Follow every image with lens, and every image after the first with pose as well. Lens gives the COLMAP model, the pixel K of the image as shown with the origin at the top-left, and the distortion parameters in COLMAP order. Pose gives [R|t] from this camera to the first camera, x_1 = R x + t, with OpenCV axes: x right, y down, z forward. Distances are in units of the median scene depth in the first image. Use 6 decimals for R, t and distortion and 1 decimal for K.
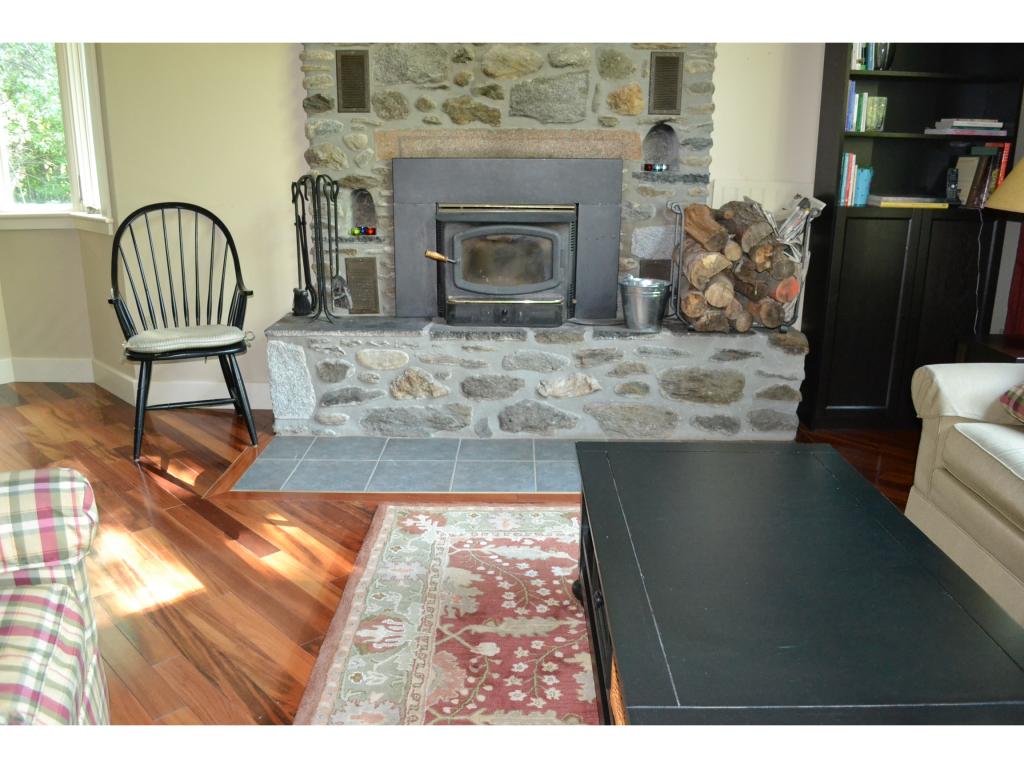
lens RADIAL K [[809.8, 0, 512.0], [0, 809.8, 384.0], [0, 0, 1]] dist [-0.079691, 0.004439]
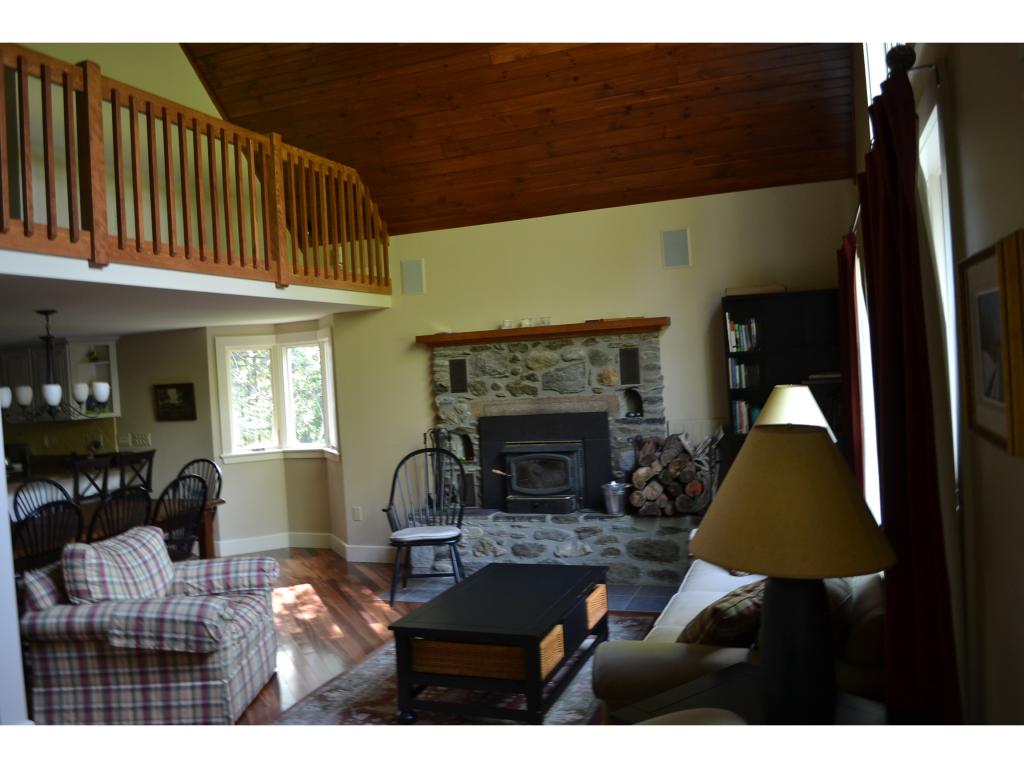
lens RADIAL K [[809.8, 0, 512.0], [0, 809.8, 384.0], [0, 0, 1]] dist [-0.079691, 0.004439]
pose [[0.938093, -0.056917, -0.341674, 0.534316], [-0.029687, 0.969567, -0.243021, 0.077873], [0.345108, 0.238119, 0.907854, -0.608787]]
